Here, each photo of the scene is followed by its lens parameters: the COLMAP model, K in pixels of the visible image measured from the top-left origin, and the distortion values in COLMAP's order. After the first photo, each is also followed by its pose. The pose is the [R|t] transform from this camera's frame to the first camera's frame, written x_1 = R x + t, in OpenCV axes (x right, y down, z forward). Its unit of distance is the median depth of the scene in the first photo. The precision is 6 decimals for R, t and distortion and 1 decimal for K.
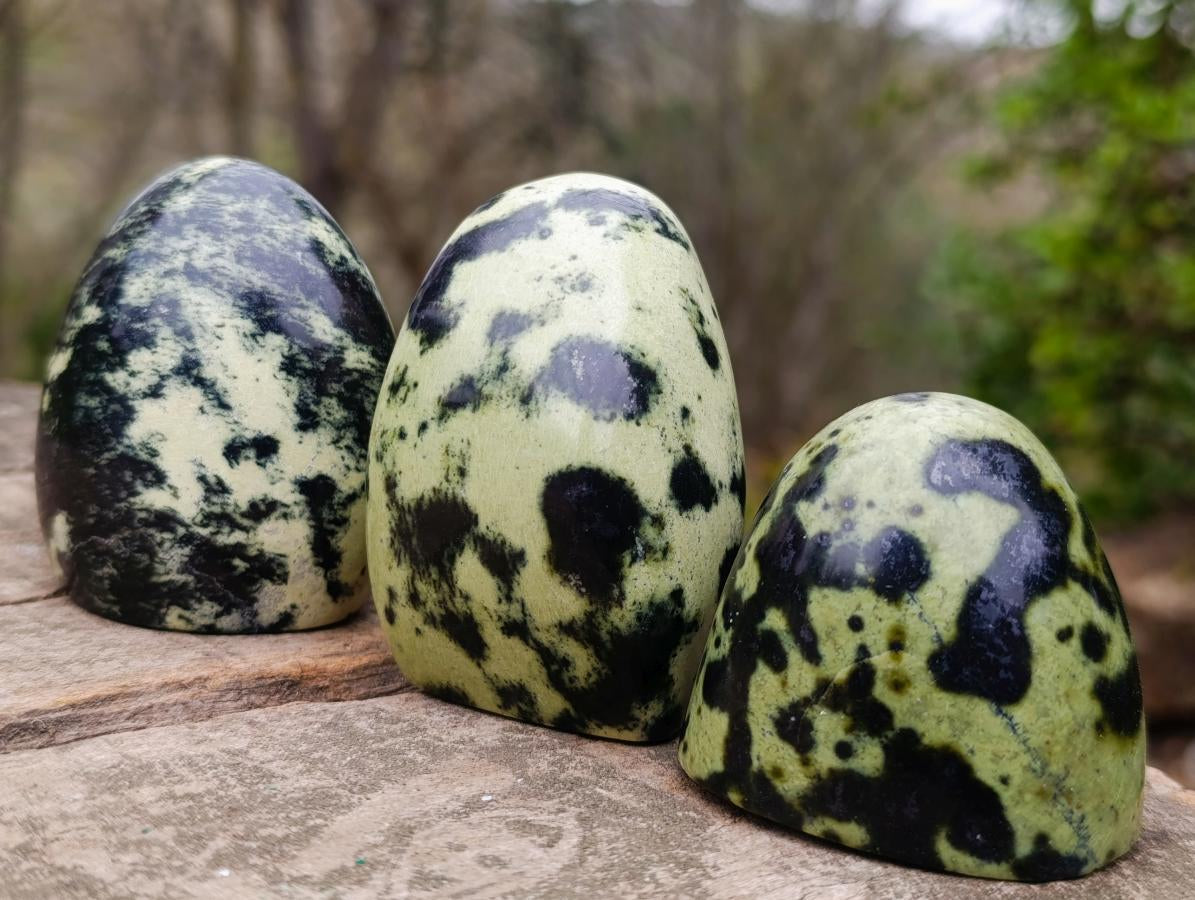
lens RADIAL K [[1752.0, 0, 597.5], [0, 1752.0, 450.0], [0, 0, 1]] dist [0.337218, -1.933379]
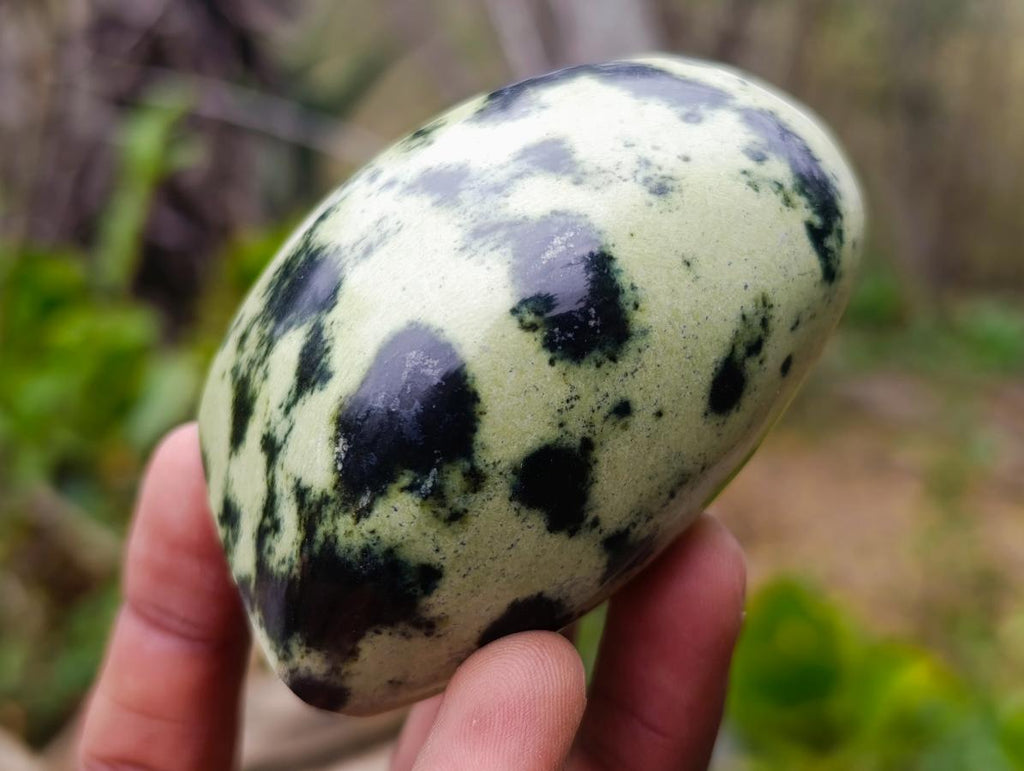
lens RADIAL K [[1501.3, 0, 512.0], [0, 1501.3, 385.5], [0, 0, 1]] dist [0.337218, -1.933379]
pose [[0.635773, 0.705024, -0.314218, 0.203542], [-0.719374, 0.688781, 0.089901, -0.049704], [0.279810, 0.168883, 0.945084, 0.405850]]
